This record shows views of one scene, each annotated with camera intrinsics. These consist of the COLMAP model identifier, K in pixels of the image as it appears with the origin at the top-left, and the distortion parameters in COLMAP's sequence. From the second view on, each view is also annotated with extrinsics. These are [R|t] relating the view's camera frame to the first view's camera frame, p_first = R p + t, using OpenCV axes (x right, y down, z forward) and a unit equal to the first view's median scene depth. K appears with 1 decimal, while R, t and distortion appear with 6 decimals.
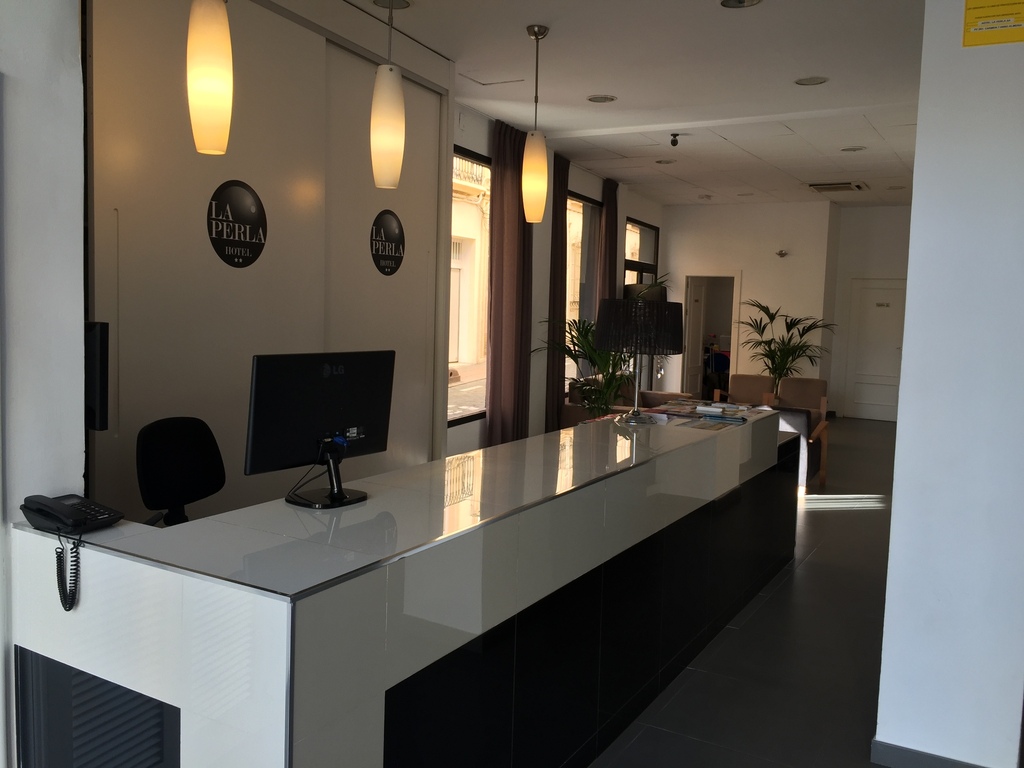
lens RADIAL K [[853.6, 0, 513.8], [0, 853.6, 379.2], [0, 0, 1]] dist [0.036822, -0.000586]
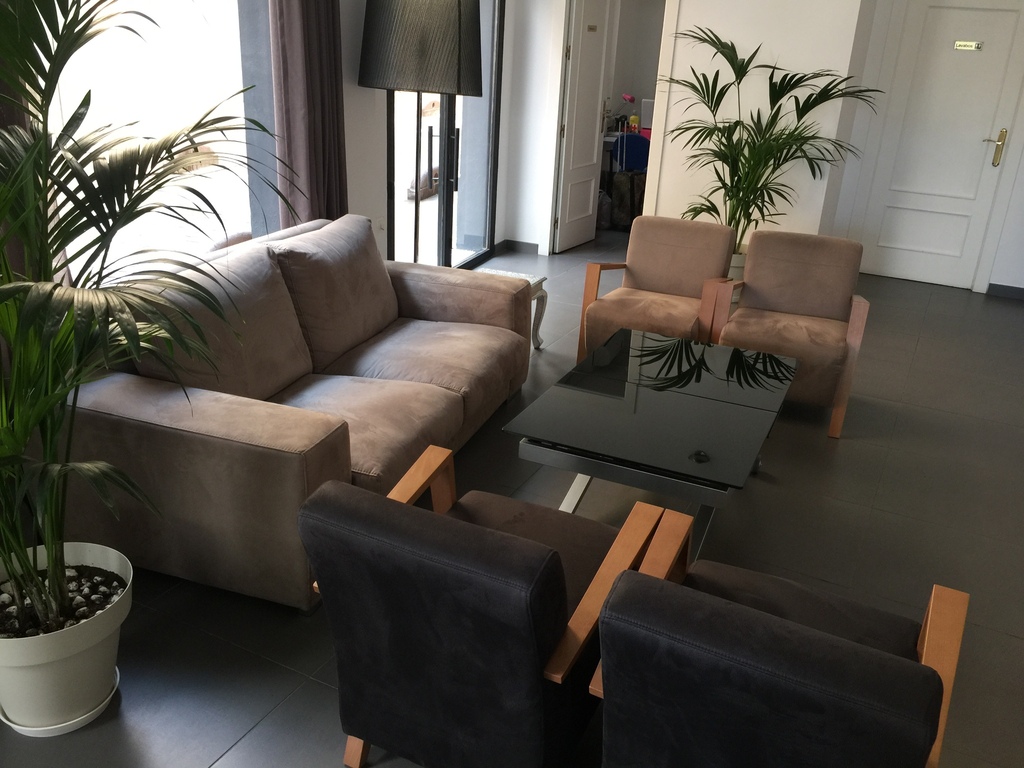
lens RADIAL K [[853.6, 0, 505.4], [0, 853.6, 385.2], [0, 0, 1]] dist [0.036822, -0.000586]
pose [[0.998176, -0.005569, 0.060113, 0.146733], [-0.012653, 0.954325, 0.298503, -0.046969], [-0.059030, -0.298720, 0.952514, 0.517663]]
